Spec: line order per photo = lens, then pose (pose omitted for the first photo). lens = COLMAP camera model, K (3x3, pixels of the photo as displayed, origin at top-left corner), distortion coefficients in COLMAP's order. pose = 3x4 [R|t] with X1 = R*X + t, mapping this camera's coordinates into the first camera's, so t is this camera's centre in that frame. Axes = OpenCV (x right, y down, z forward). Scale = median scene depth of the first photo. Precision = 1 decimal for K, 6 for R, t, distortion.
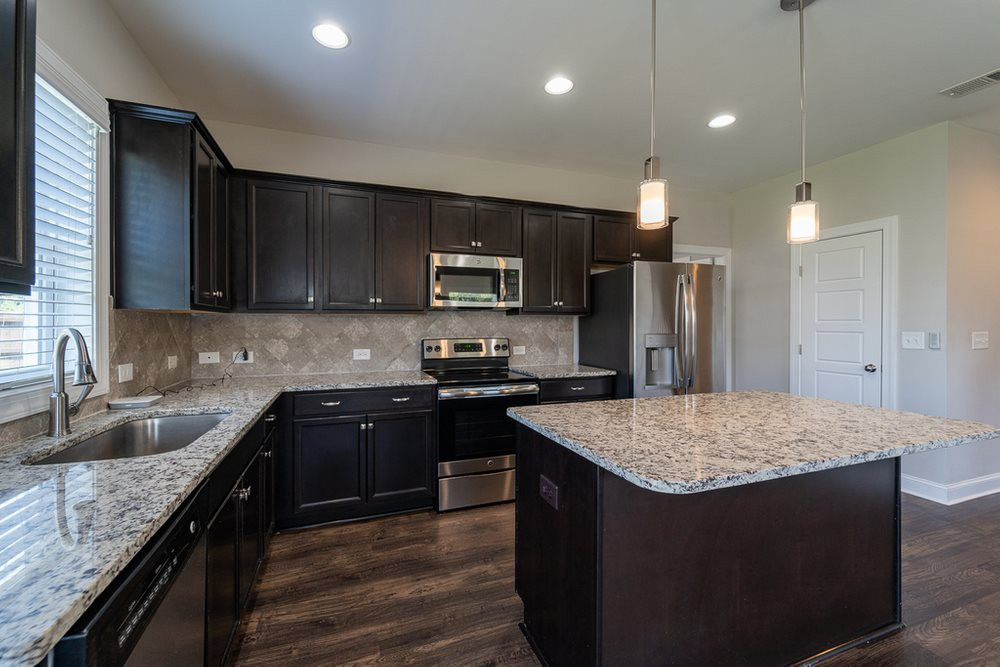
lens RADIAL K [[403.6, 0, 496.7], [0, 403.6, 328.6], [0, 0, 1]] dist [0.000822, -0.005976]
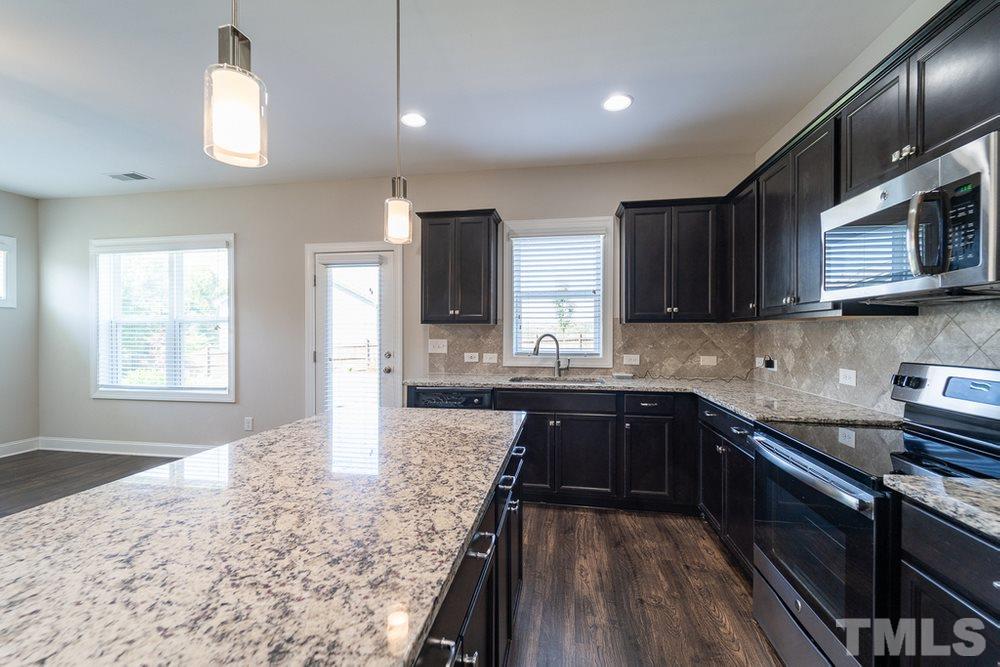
lens RADIAL K [[409.4, 0, 493.8], [0, 409.4, 334.3], [0, 0, 1]] dist [-0.000292, -0.000288]
pose [[-0.508812, 0.005279, -0.860861, 0.555689], [-0.009809, 0.999881, 0.011930, -0.010588], [0.860822, 0.014514, -0.508700, 0.829456]]
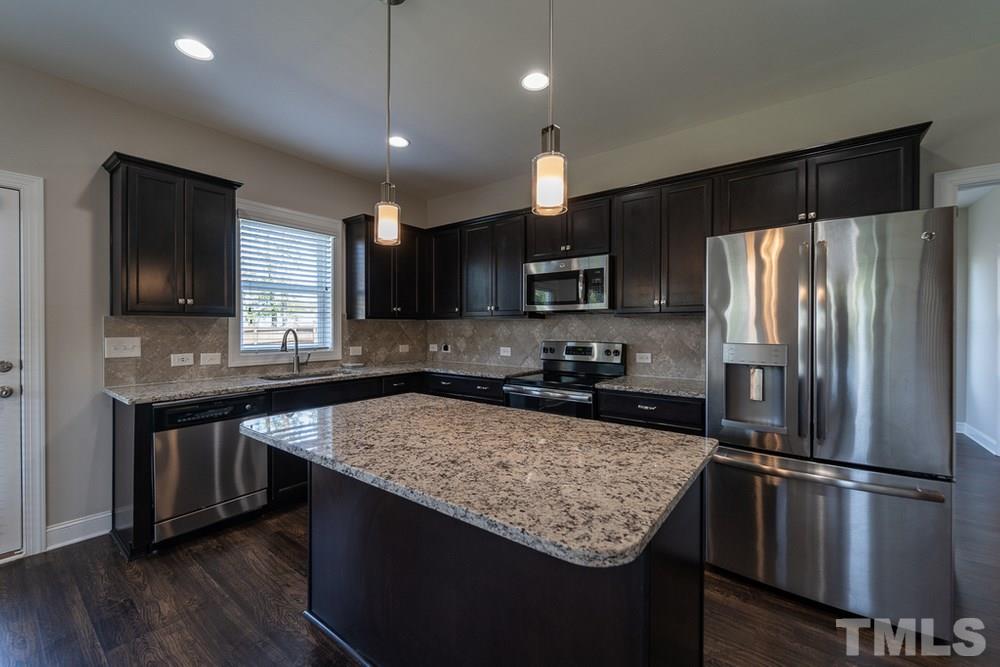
lens RADIAL K [[409.4, 0, 493.8], [0, 409.4, 334.3], [0, 0, 1]] dist [-0.000292, -0.000288]
pose [[0.519638, 0.017104, -0.854215, 0.718724], [-0.009667, 0.999853, 0.014139, -0.006488], [0.854332, 0.000911, 0.519728, 0.310207]]
